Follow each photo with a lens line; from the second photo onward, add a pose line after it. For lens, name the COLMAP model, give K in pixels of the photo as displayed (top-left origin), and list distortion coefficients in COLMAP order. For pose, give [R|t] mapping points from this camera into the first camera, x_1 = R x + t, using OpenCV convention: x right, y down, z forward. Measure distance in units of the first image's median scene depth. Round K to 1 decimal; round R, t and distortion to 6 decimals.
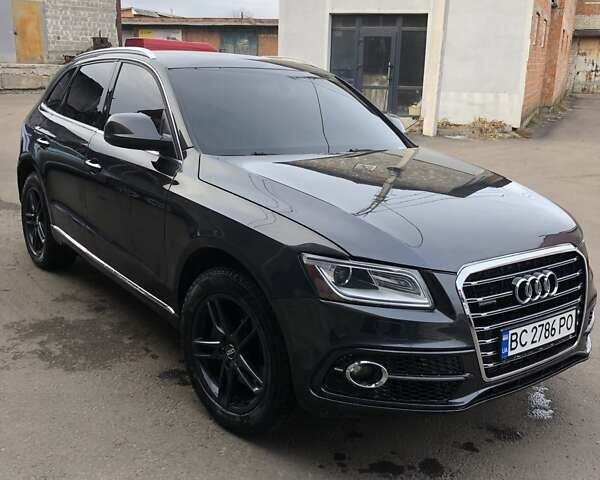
lens RADIAL K [[680.6, 0, 300.0], [0, 680.6, 240.0], [0, 0, 1]] dist [0.114874, -0.367662]
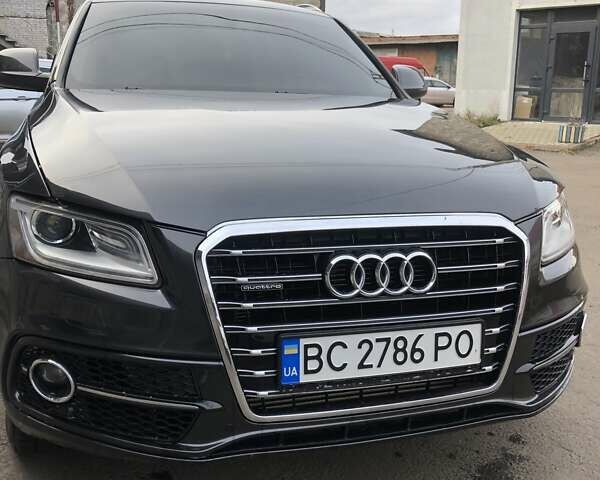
lens RADIAL K [[680.6, 0, 300.0], [0, 680.6, 240.0], [0, 0, 1]] dist [0.114874, -0.367662]
pose [[0.939074, 0.057484, -0.338875, 0.487042], [-0.071392, 0.997035, -0.028712, 0.062729], [0.336220, 0.051155, 0.940393, 0.434701]]
